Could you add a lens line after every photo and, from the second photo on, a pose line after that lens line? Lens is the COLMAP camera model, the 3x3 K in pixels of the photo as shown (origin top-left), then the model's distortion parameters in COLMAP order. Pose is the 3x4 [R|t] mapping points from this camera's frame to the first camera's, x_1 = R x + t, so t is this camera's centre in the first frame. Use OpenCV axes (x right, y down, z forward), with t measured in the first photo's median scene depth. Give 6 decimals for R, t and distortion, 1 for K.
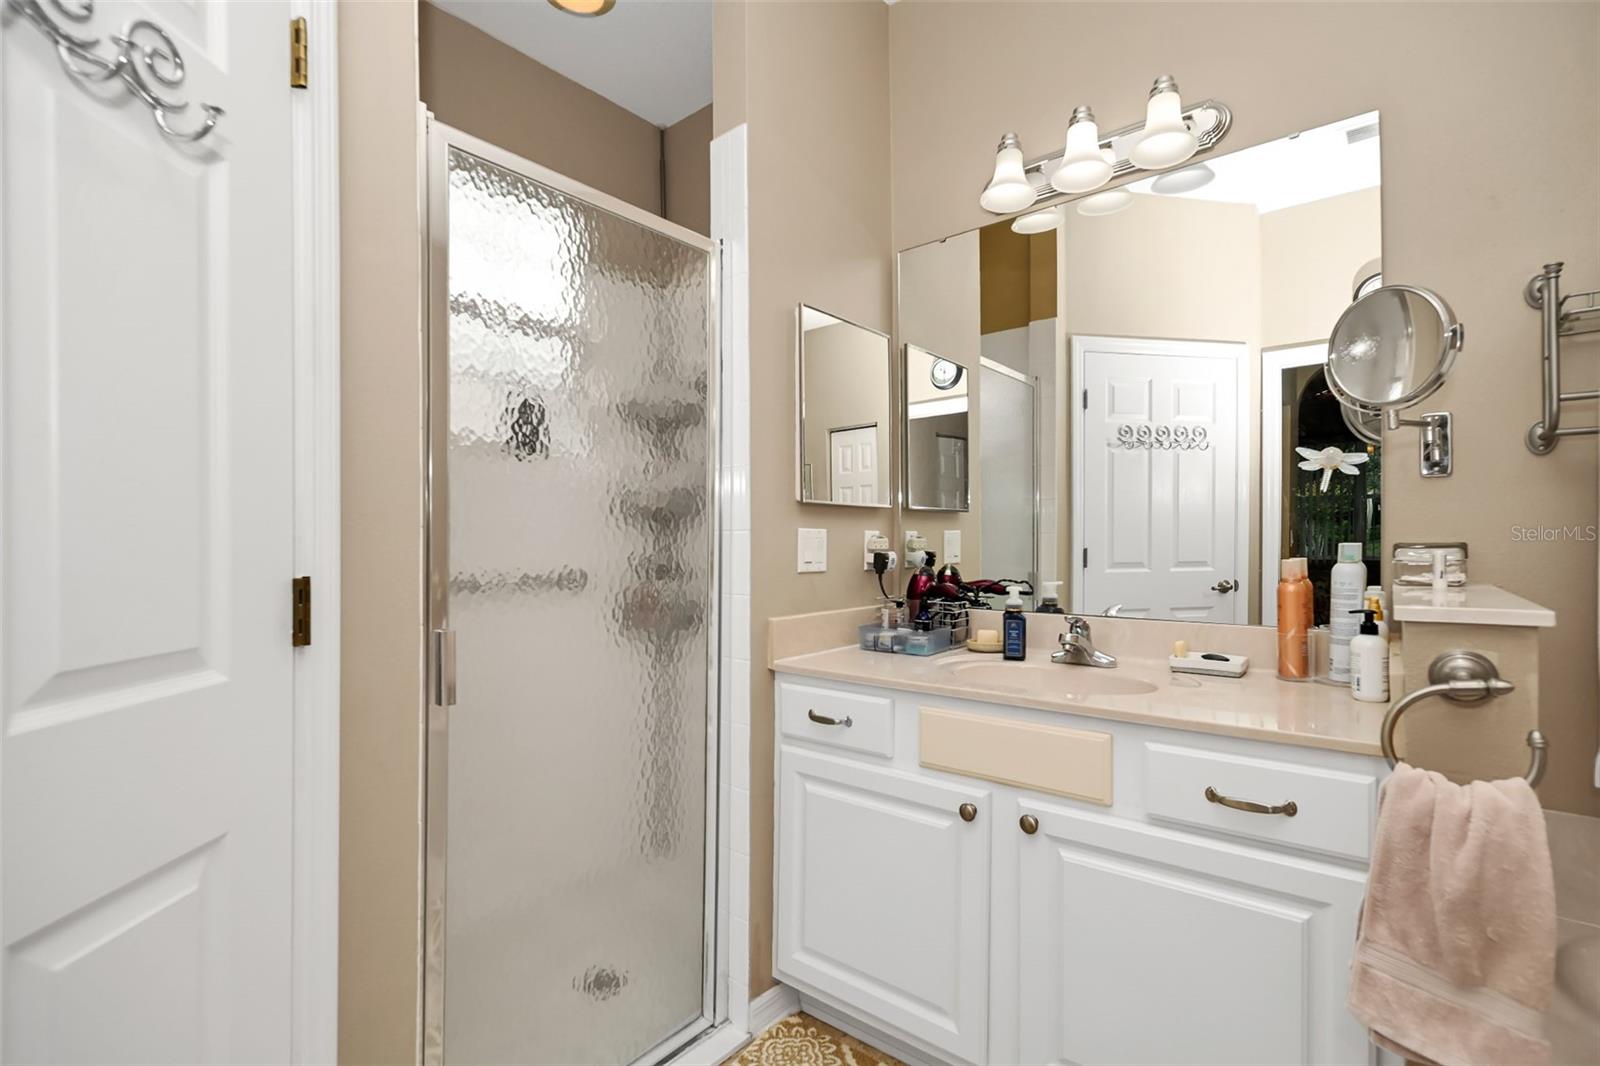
lens RADIAL K [[715.7, 0, 798.2], [0, 715.7, 550.3], [0, 0, 1]] dist [-0.022431, 0.000073]
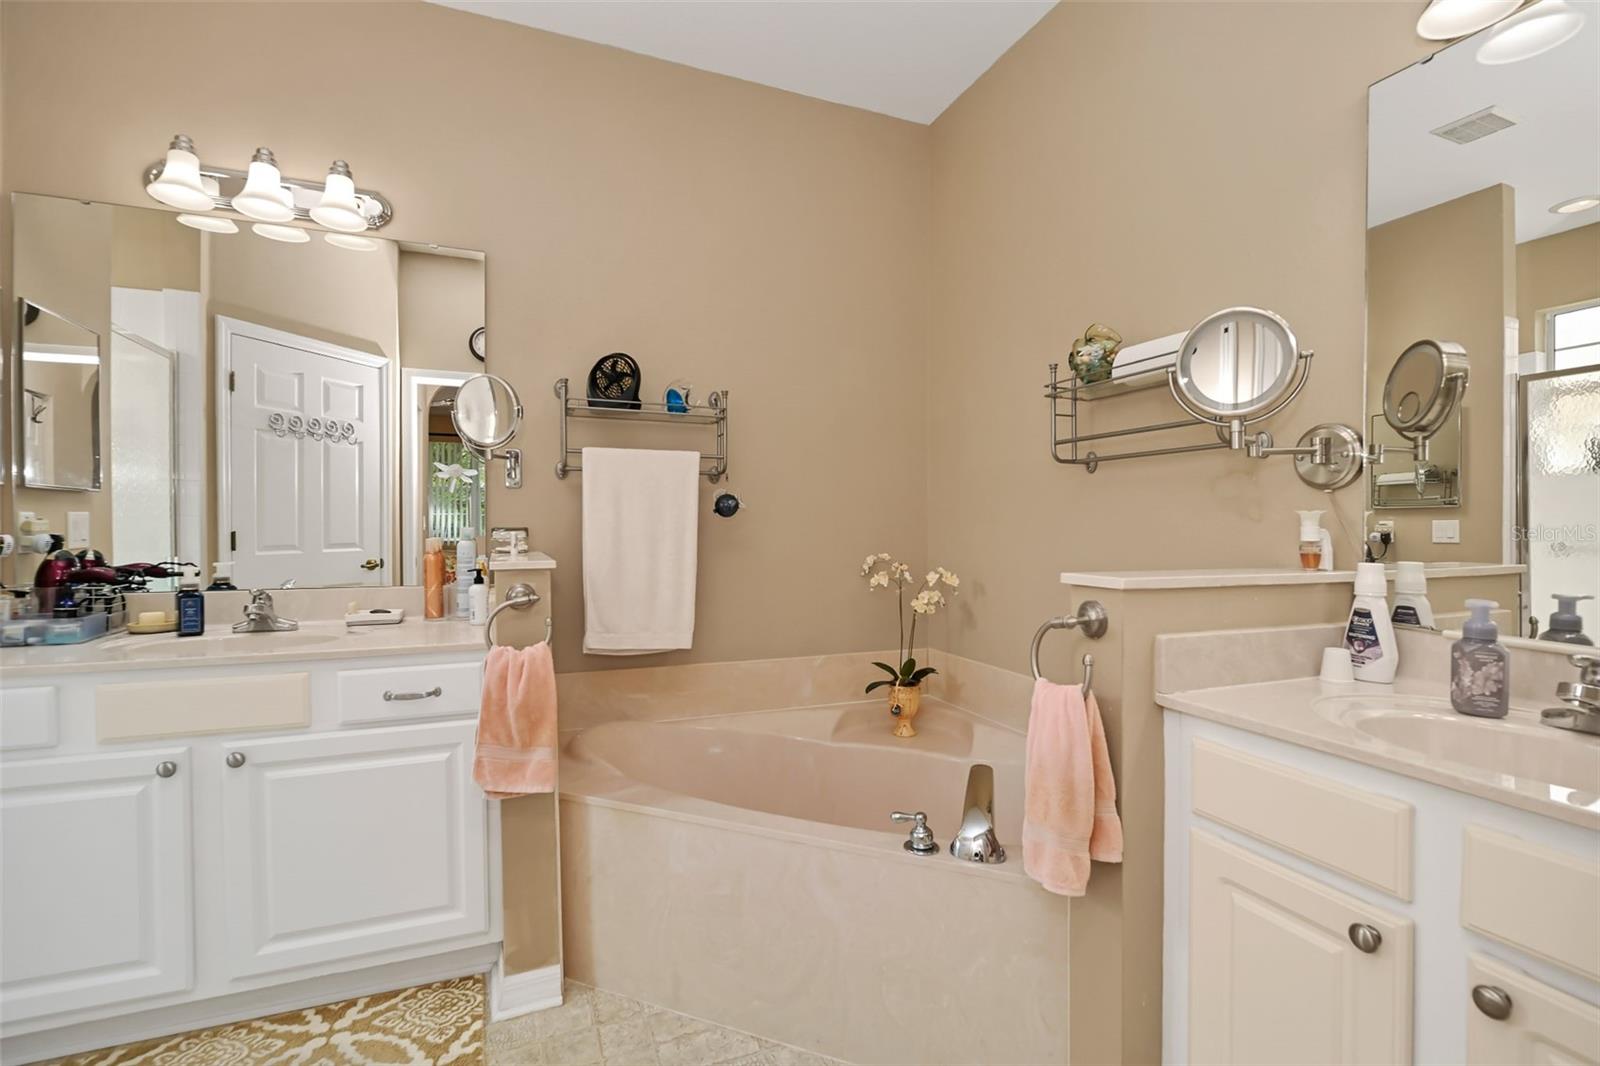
lens RADIAL K [[734.3, 0, 804.8], [0, 734.3, 539.8], [0, 0, 1]] dist [-0.001836, -0.004809]
pose [[0.458203, -0.009872, 0.888793, -0.264530], [0.002909, 0.999950, 0.009607, 0.003076], [-0.888843, -0.001817, 0.458209, -0.336543]]
